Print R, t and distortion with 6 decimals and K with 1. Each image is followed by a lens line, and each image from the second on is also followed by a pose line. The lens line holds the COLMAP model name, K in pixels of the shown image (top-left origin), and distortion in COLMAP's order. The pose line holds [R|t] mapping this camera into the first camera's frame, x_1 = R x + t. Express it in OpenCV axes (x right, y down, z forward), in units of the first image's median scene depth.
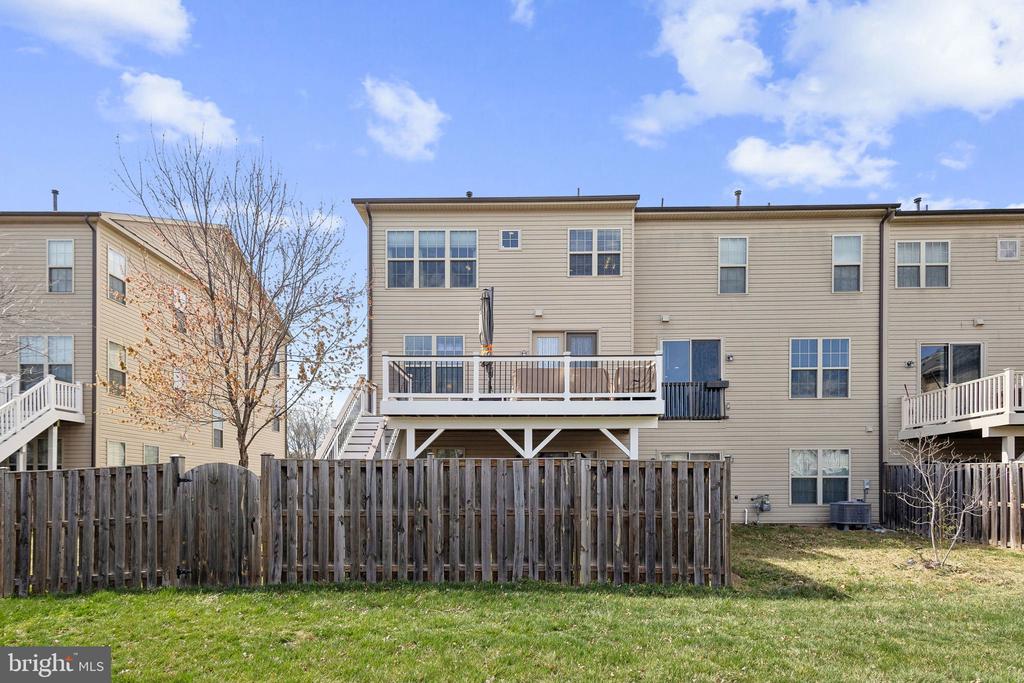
lens RADIAL K [[479.3, 0, 512.0], [0, 479.3, 341.5], [0, 0, 1]] dist [-0.002103, 0.000188]
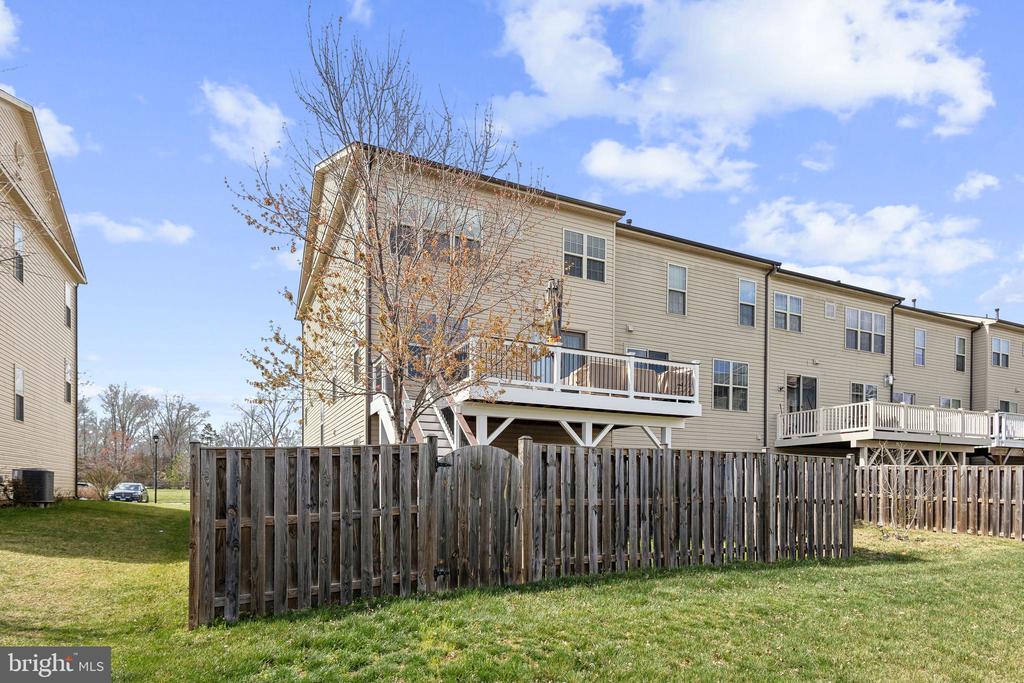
lens RADIAL K [[500.0, 0, 476.1], [0, 500.0, 339.9], [0, 0, 1]] dist [0.000929, 0.000295]
pose [[0.910842, 0.121561, 0.394448, -0.510280], [-0.129002, 0.991614, -0.007711, 0.037402], [-0.392078, -0.043861, 0.918886, 0.094380]]
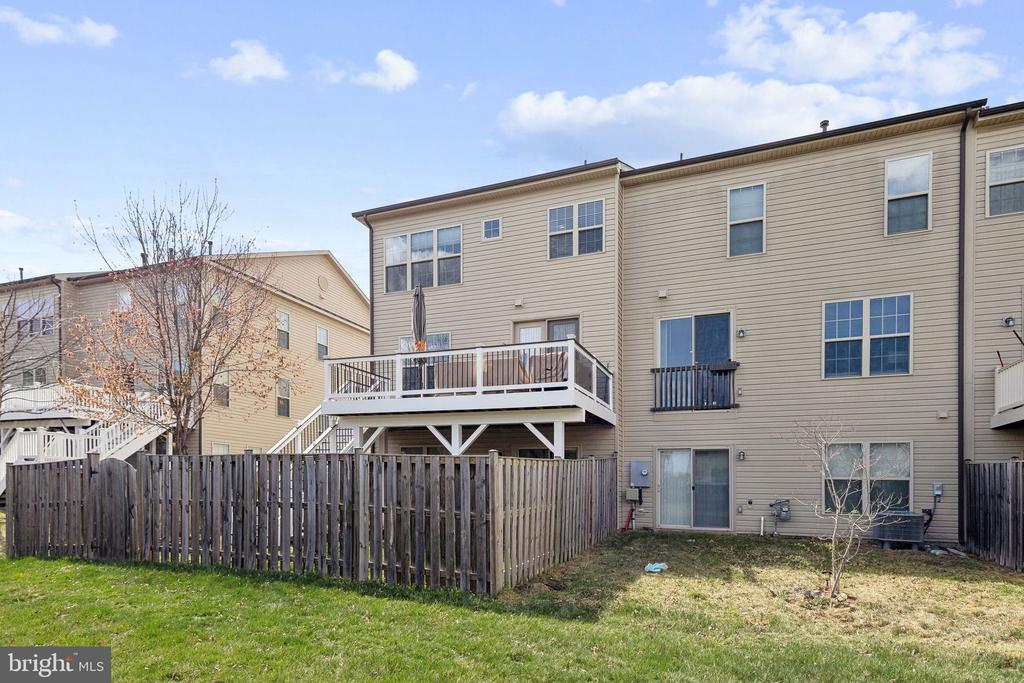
lens RADIAL K [[500.0, 0, 512.0], [0, 500.0, 341.5], [0, 0, 1]] dist [-0.001563, -0.000034]
pose [[0.944173, -0.077133, -0.320292, 0.392835], [0.080028, 0.996784, -0.004135, 0.021911], [0.319581, -0.021729, 0.947310, 0.066082]]
